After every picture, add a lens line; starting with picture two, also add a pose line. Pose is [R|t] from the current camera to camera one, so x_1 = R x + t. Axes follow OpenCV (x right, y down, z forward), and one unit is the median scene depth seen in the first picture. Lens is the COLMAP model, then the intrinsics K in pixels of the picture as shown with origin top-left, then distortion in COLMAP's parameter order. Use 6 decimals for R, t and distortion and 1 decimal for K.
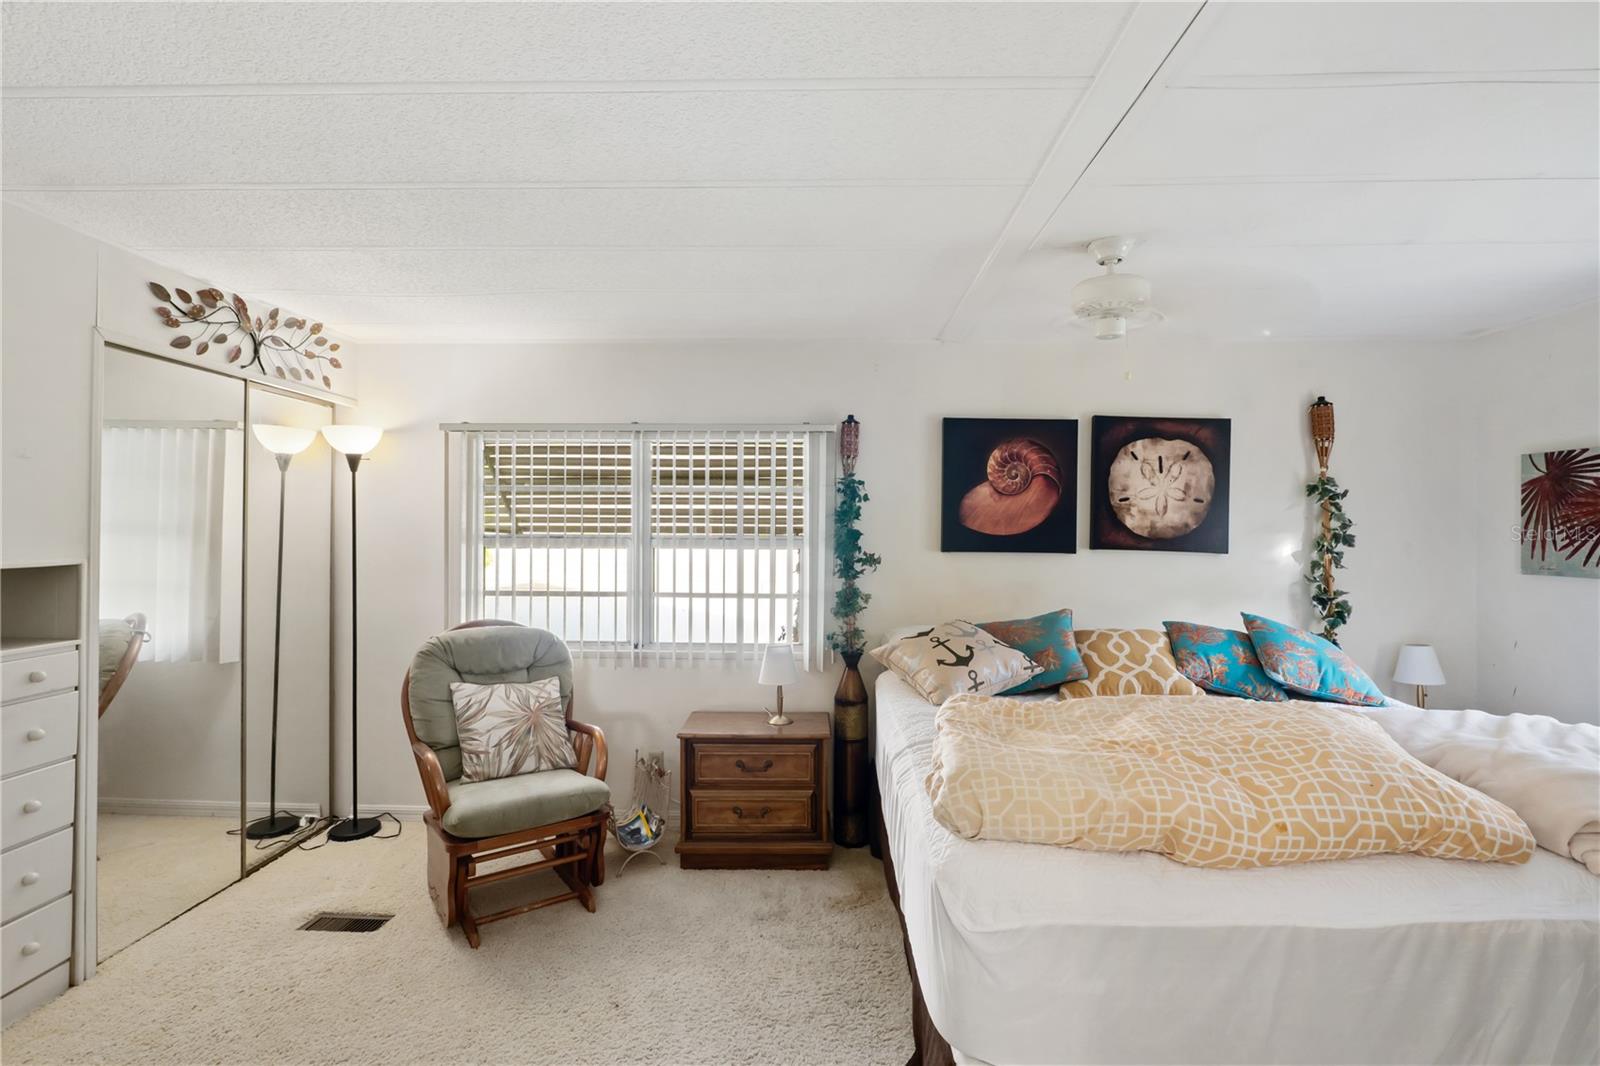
lens RADIAL K [[740.1, 0, 796.2], [0, 740.1, 518.8], [0, 0, 1]] dist [-0.011179, 0.001913]
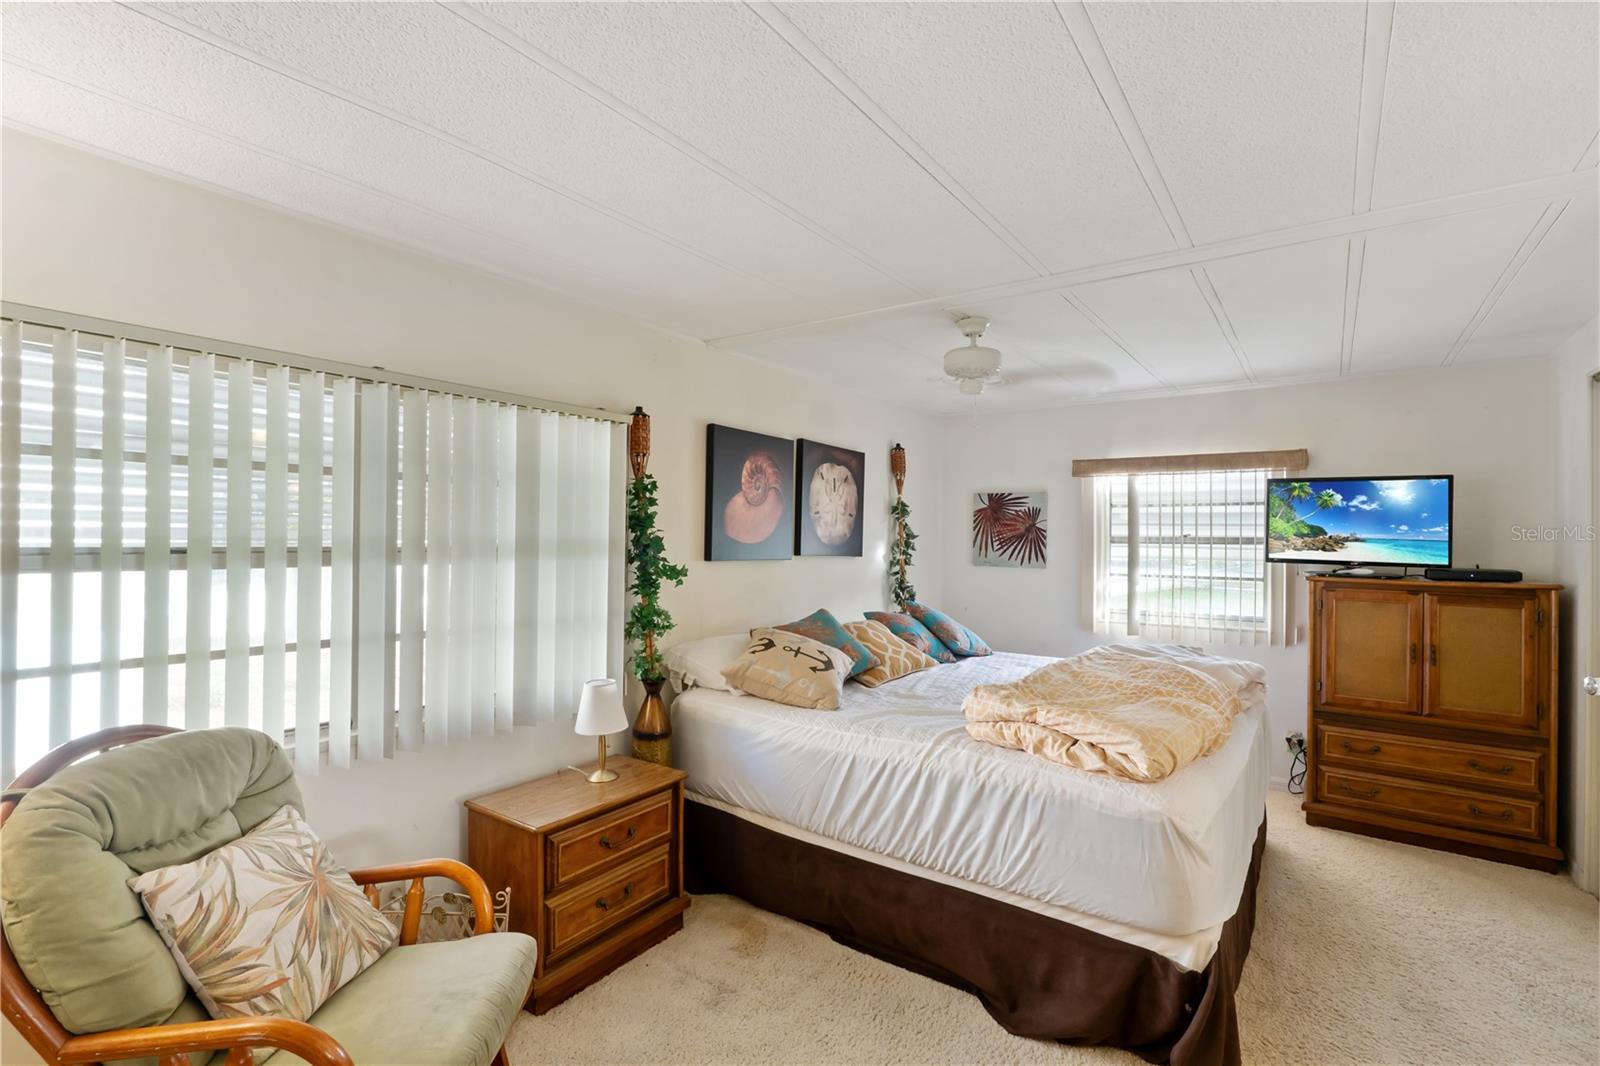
lens RADIAL K [[740.1, 0, 805.2], [0, 740.1, 518.5], [0, 0, 1]] dist [-0.011179, 0.001913]
pose [[0.549210, 0.021137, 0.835417, -0.594064], [-0.026777, 0.999612, -0.007688, -0.007567], [-0.835256, -0.018148, 0.549562, 0.388569]]
